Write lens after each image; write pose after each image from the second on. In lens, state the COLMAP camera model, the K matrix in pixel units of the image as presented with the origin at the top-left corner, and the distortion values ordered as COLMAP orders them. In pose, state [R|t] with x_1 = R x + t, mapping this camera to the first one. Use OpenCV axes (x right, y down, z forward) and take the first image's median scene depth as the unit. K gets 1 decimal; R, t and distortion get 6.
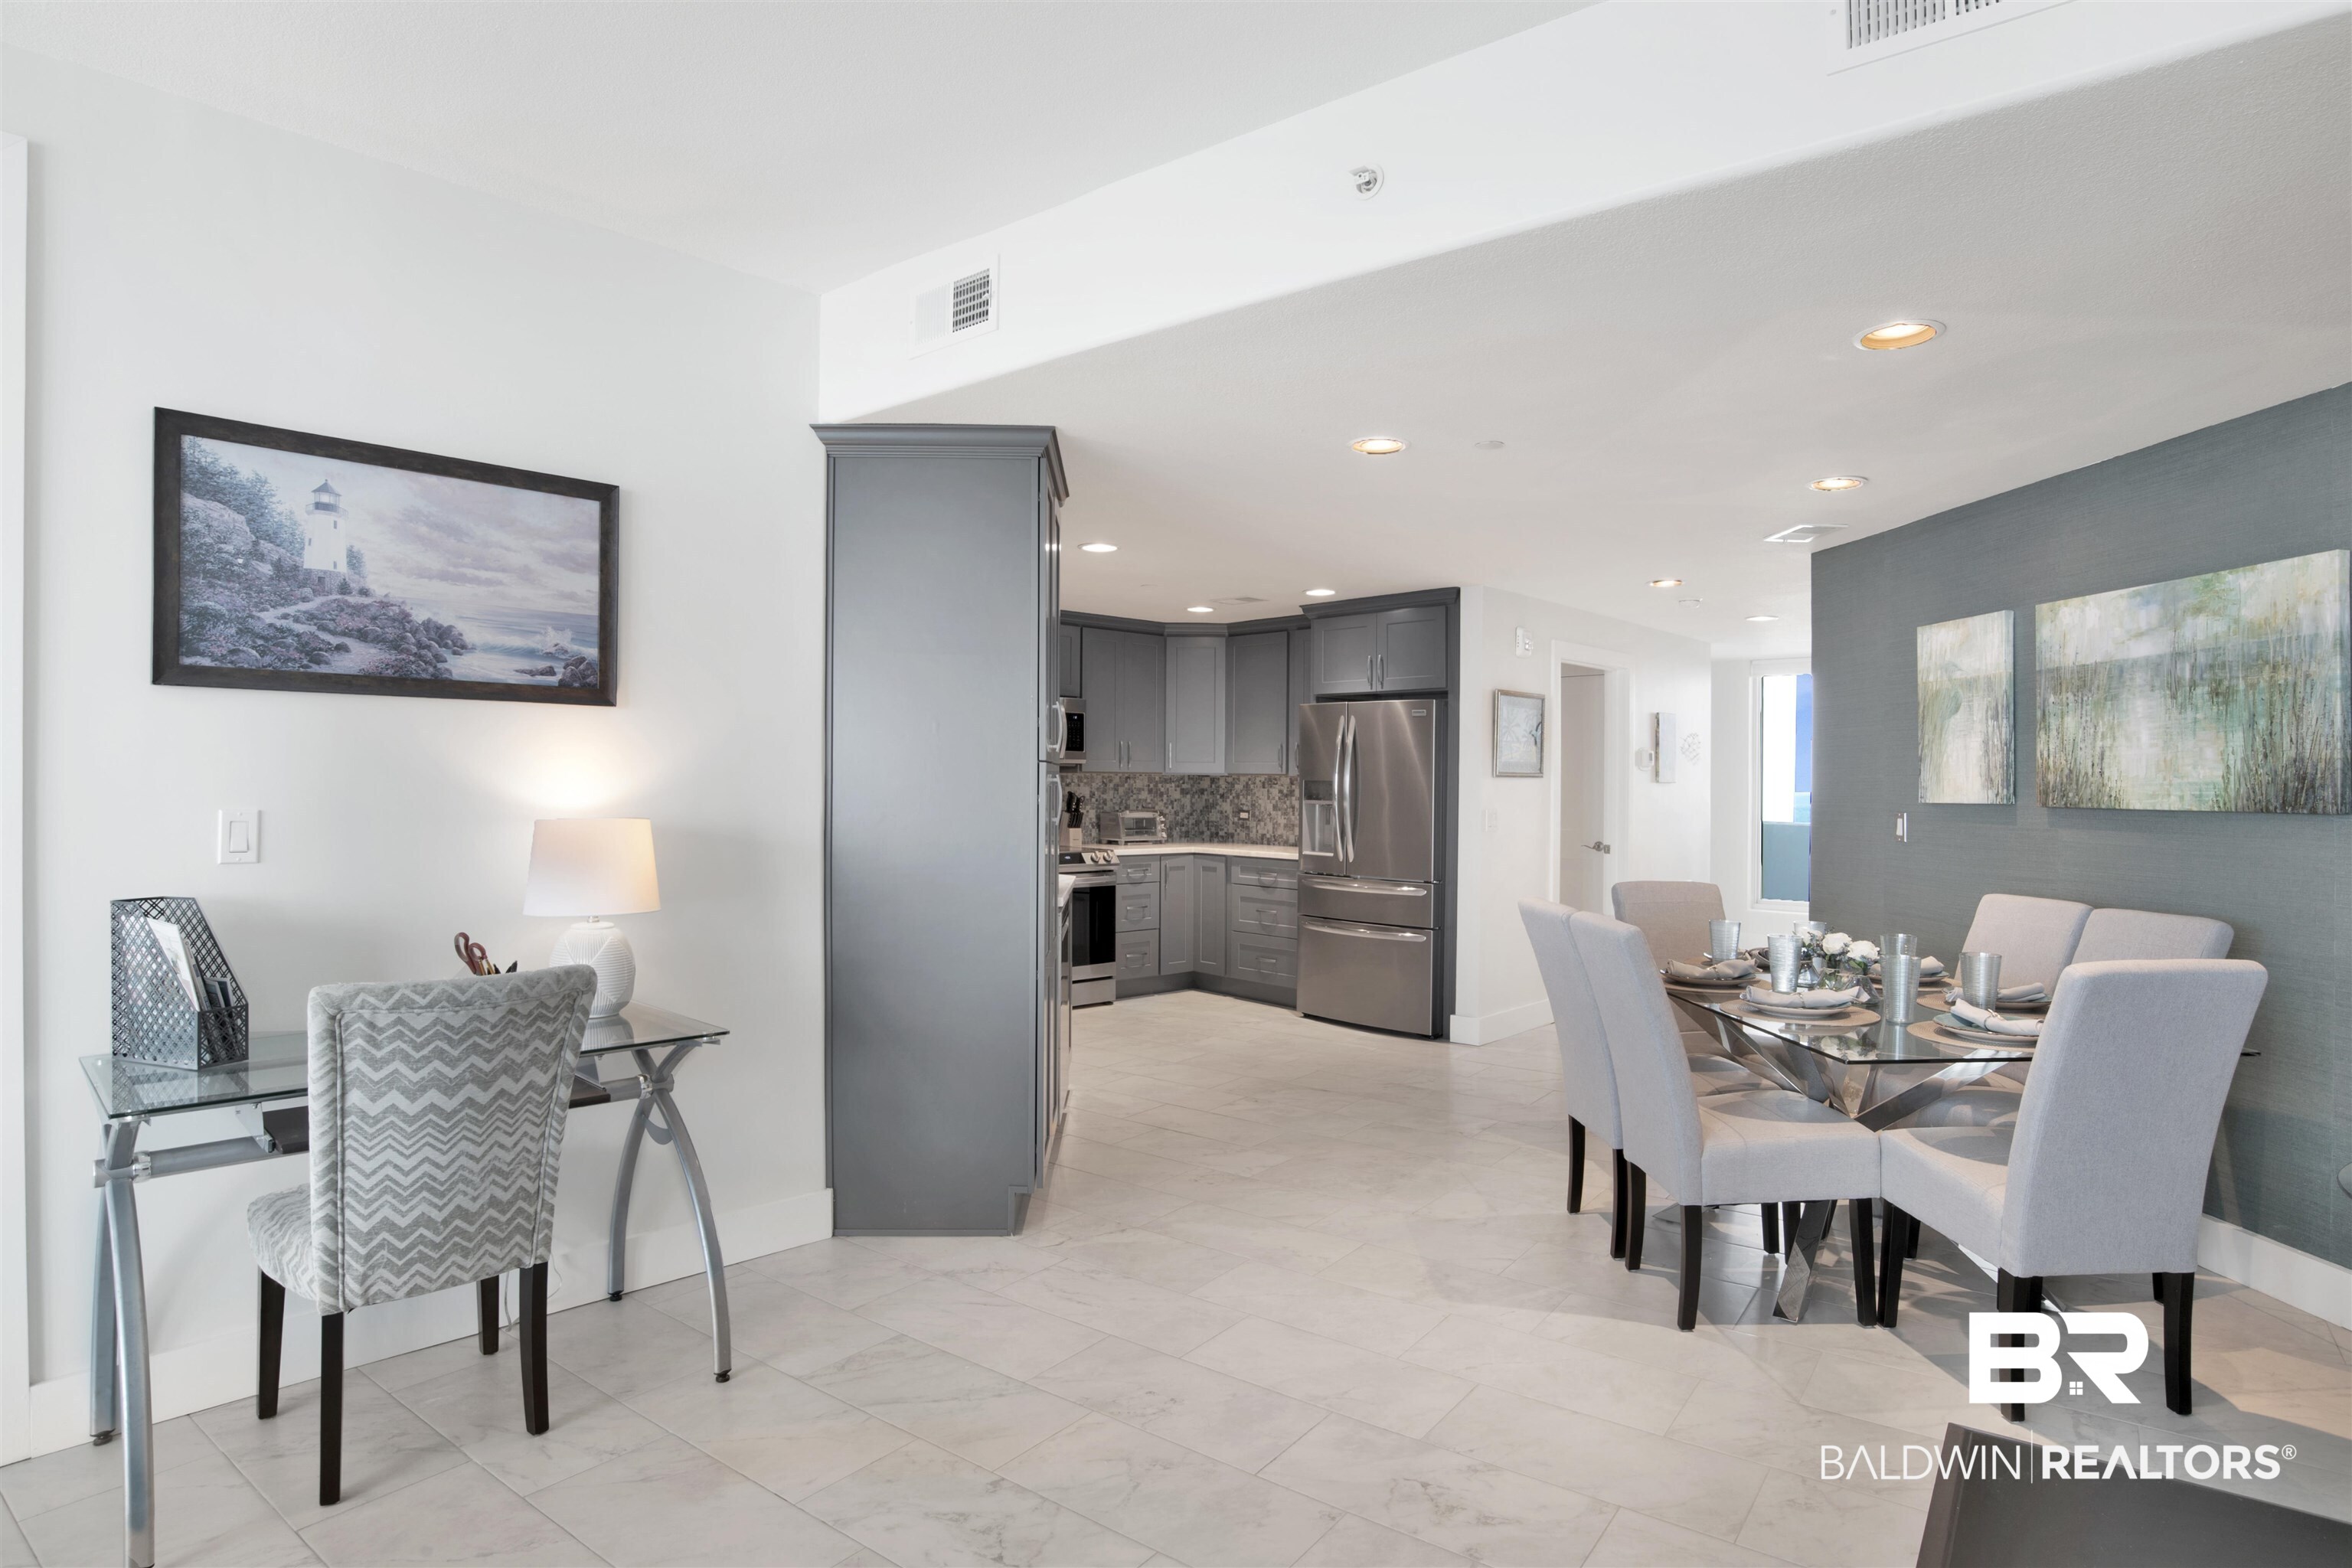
lens RADIAL K [[1261.3, 0, 1176.5], [0, 1261.3, 775.0], [0, 0, 1]] dist [-0.071164, 0.020602]
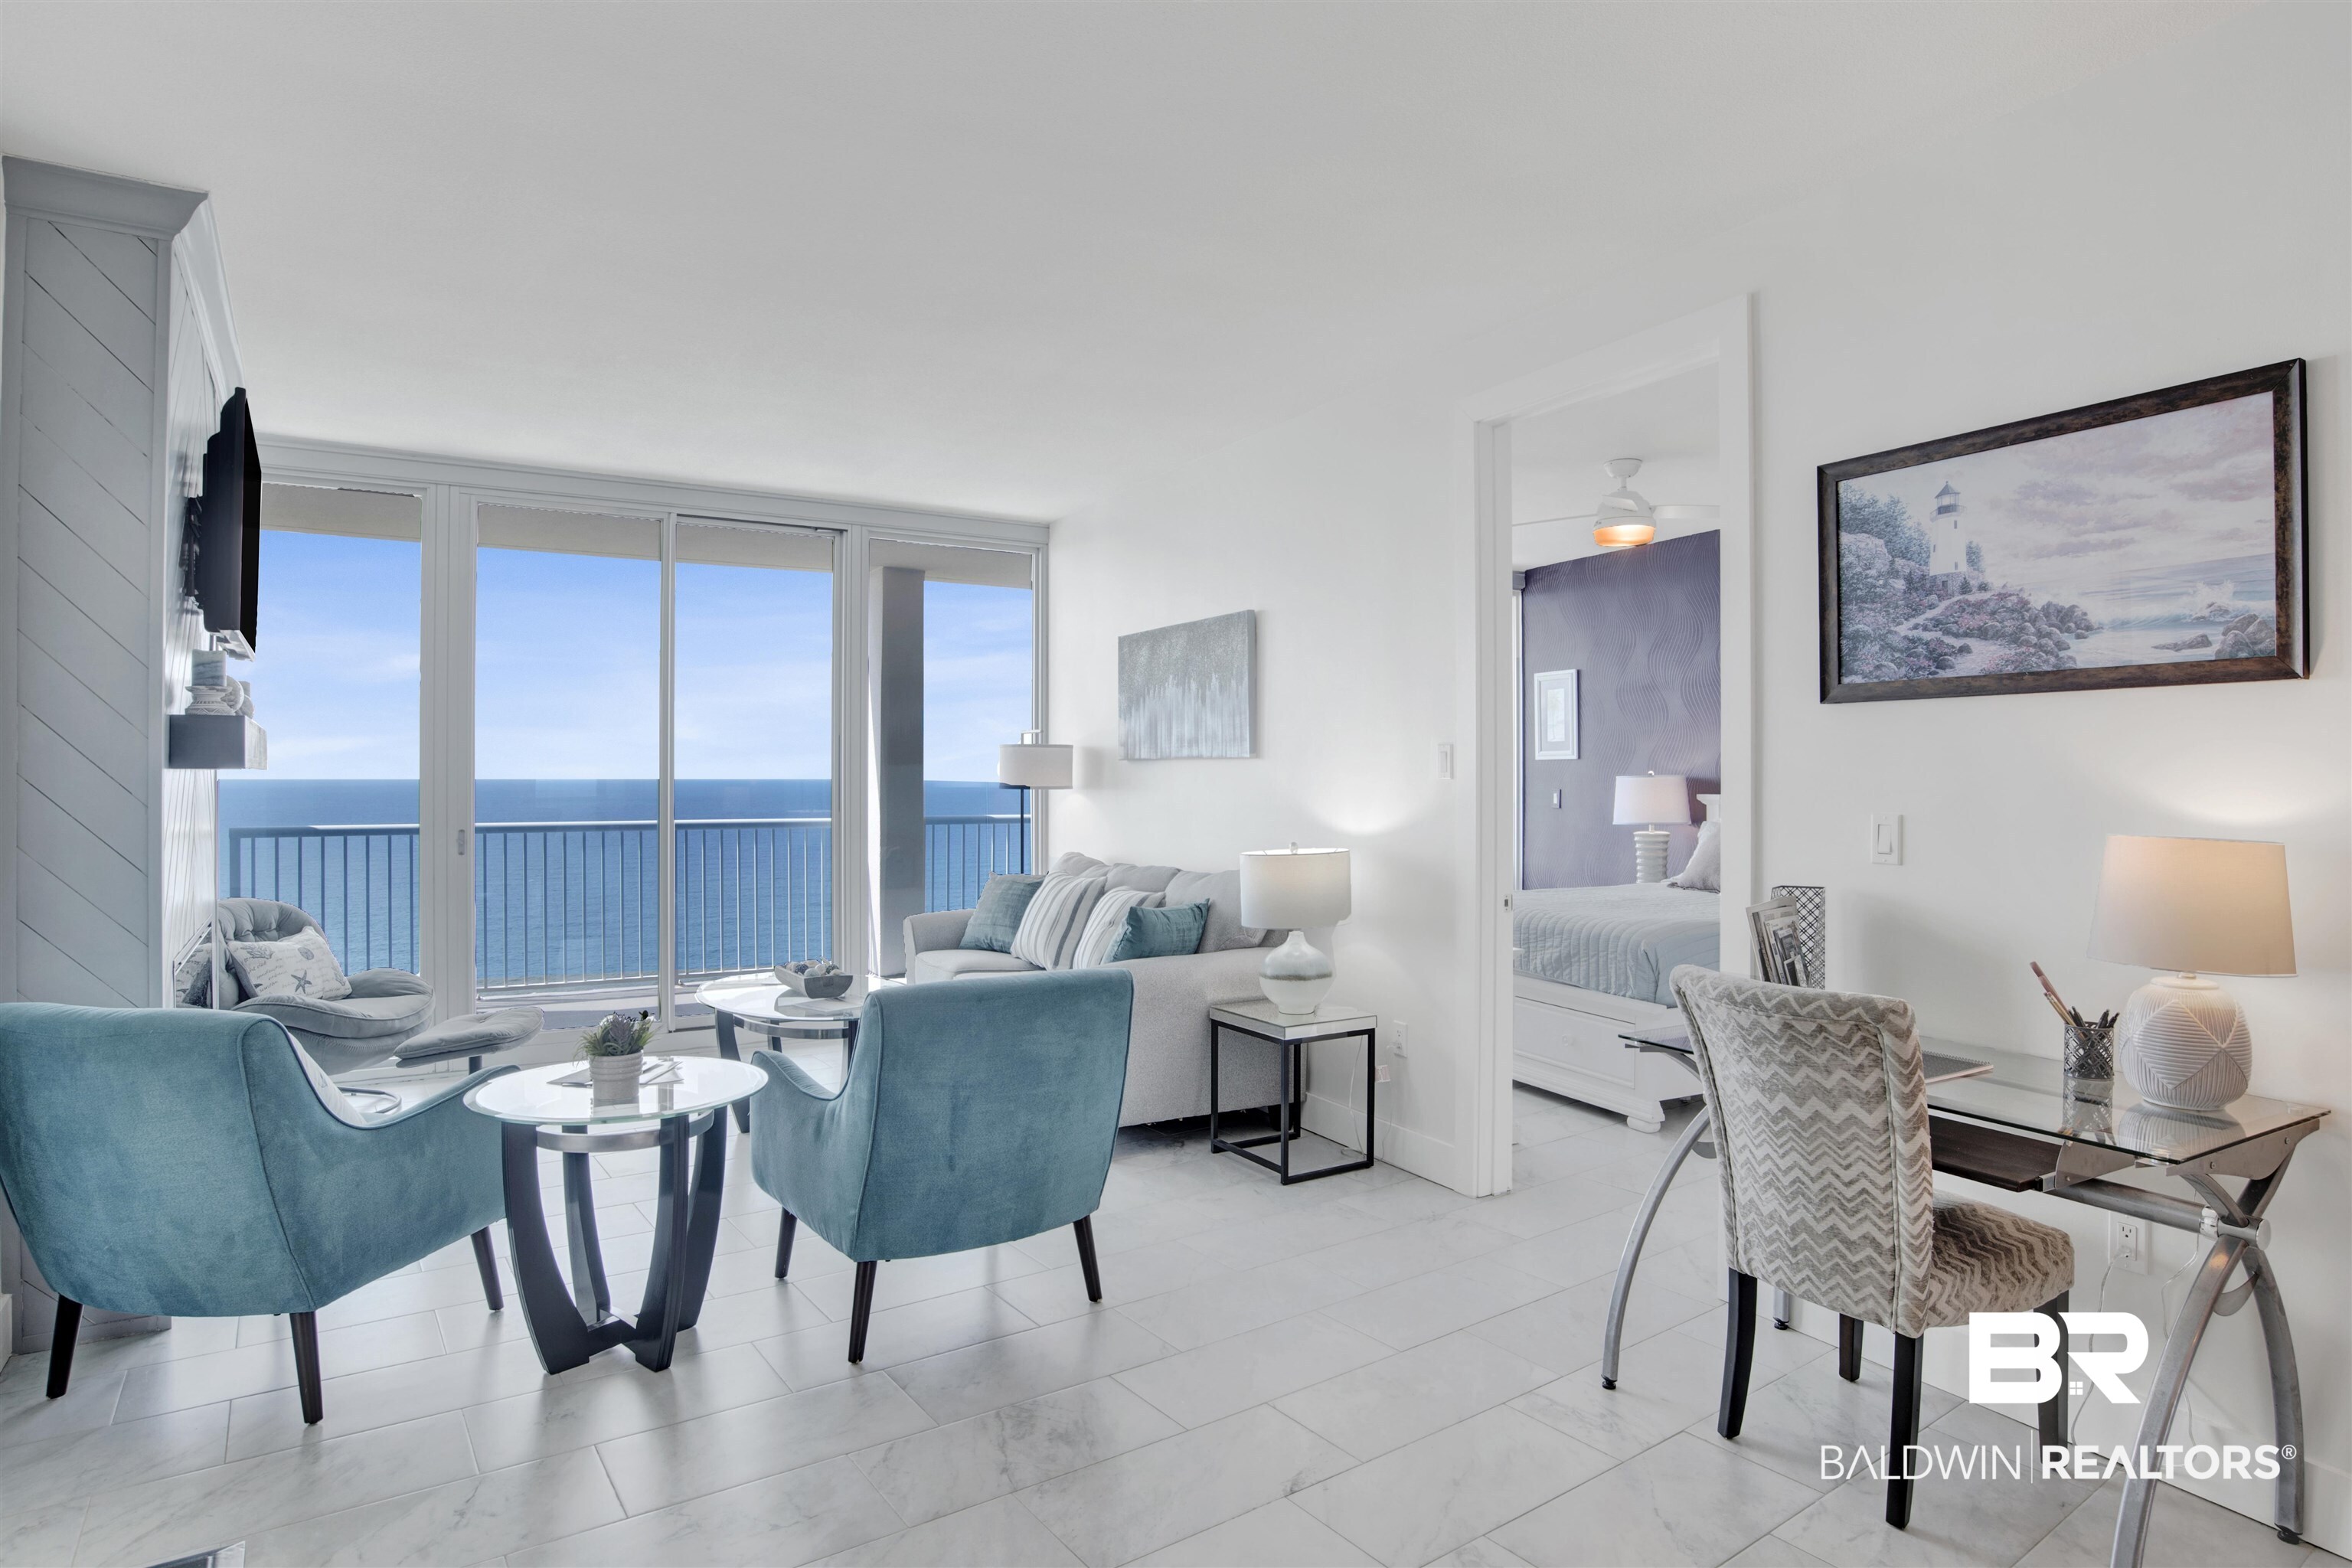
lens RADIAL K [[1289.1, 0, 1184.6], [0, 1289.1, 776.9], [0, 0, 1]] dist [-0.057960, 0.009264]
pose [[-0.331737, -0.009759, -0.943322, 0.466369], [-0.001011, 0.999950, -0.009990, 0.007402], [0.943372, -0.002360, -0.331730, 0.758139]]
